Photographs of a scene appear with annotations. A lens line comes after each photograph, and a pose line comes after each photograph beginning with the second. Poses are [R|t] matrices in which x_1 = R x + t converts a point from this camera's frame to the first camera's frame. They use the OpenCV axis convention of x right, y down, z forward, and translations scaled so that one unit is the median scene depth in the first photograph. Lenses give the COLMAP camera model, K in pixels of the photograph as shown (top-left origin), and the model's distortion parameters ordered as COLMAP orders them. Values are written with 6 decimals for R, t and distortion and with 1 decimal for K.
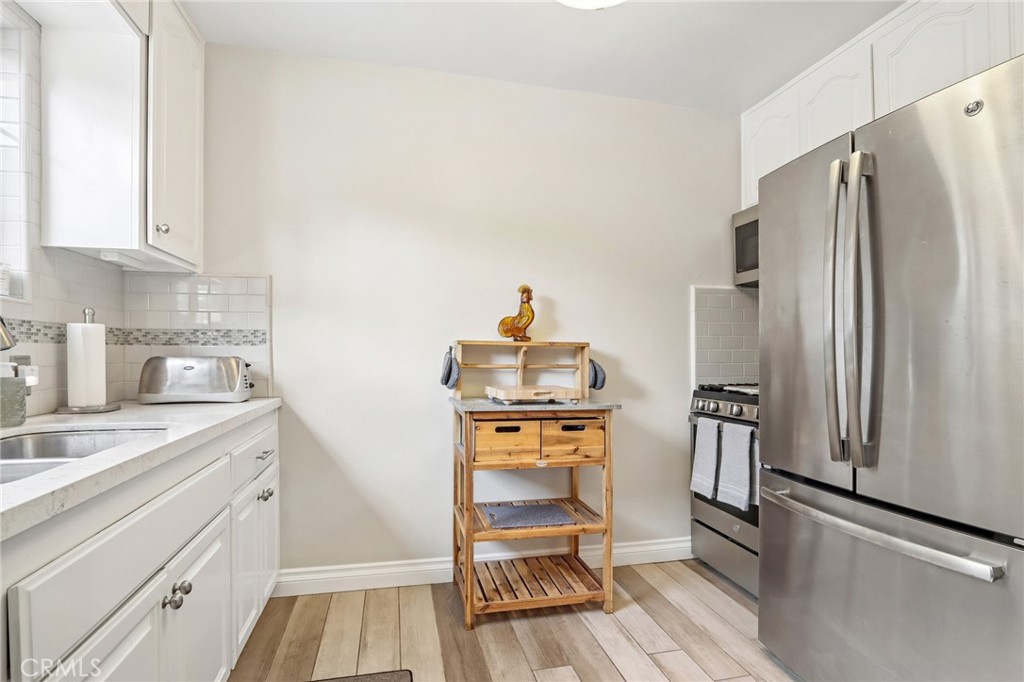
lens RADIAL K [[496.8, 0, 506.0], [0, 496.8, 351.9], [0, 0, 1]] dist [-0.003335, 0.000707]
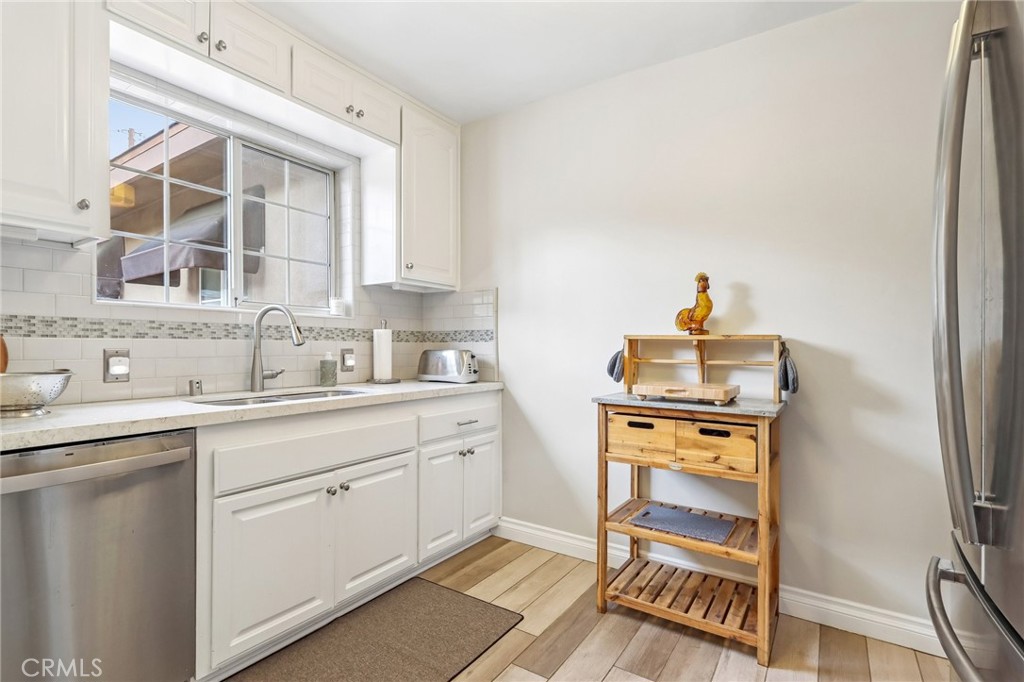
lens RADIAL K [[496.8, 0, 506.0], [0, 496.8, 351.9], [0, 0, 1]] dist [-0.003335, 0.000707]
pose [[0.685466, 0.005038, -0.728087, 0.513778], [-0.002026, 0.999985, 0.005012, 0.007268], [0.728102, -0.001961, 0.685466, 0.134020]]
